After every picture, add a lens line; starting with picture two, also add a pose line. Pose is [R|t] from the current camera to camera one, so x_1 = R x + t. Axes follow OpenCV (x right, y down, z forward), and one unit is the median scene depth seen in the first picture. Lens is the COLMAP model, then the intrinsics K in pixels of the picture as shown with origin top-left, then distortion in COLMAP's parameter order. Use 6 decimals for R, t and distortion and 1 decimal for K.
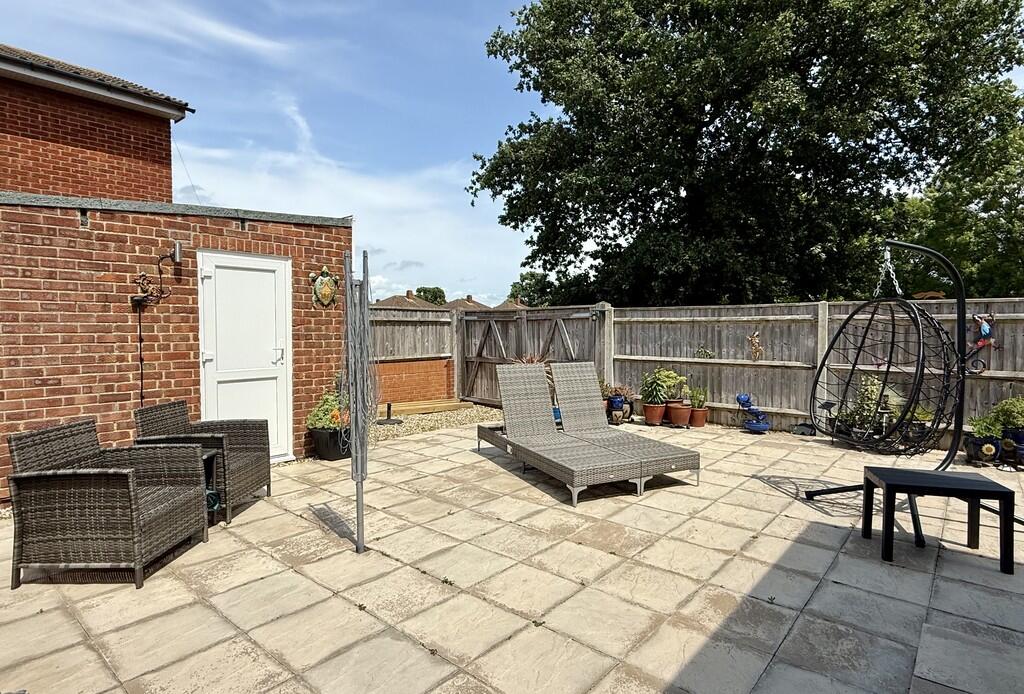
lens RADIAL K [[548.3, 0, 510.2], [0, 548.3, 346.9], [0, 0, 1]] dist [0.000021, -0.000024]
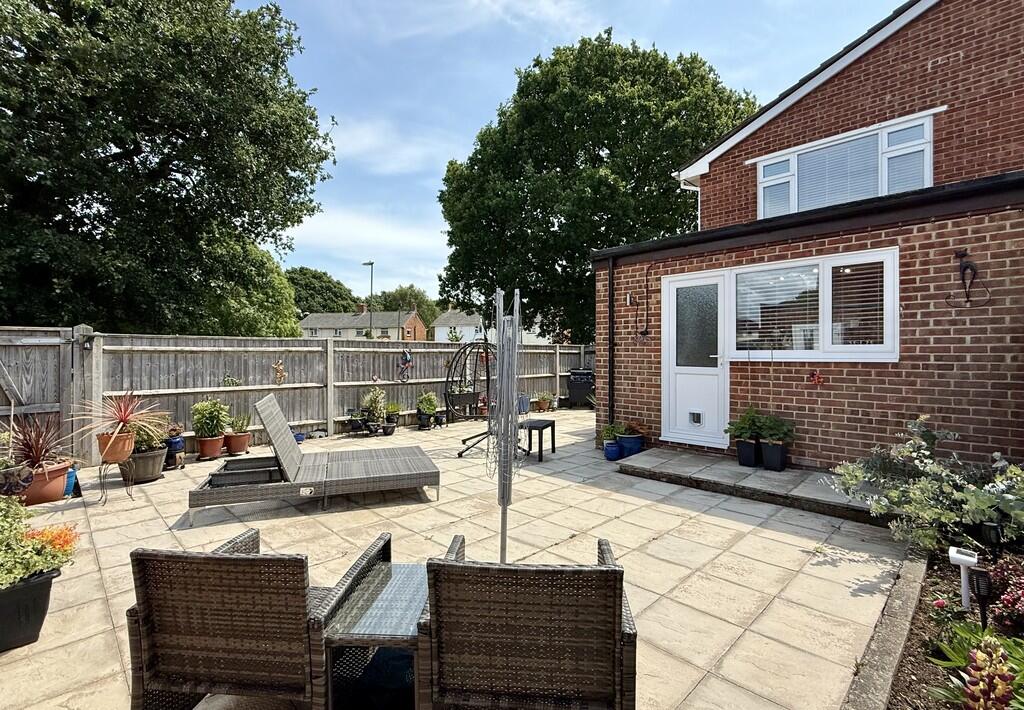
lens RADIAL K [[475.3, 0, 510.2], [0, 475.3, 354.5], [0, 0, 1]] dist [0.003282, -0.001349]
pose [[0.072697, -0.000827, 0.997354, -0.572328], [0.035369, 0.999373, -0.001749, -0.022091], [-0.996727, 0.035402, 0.072680, 0.440285]]
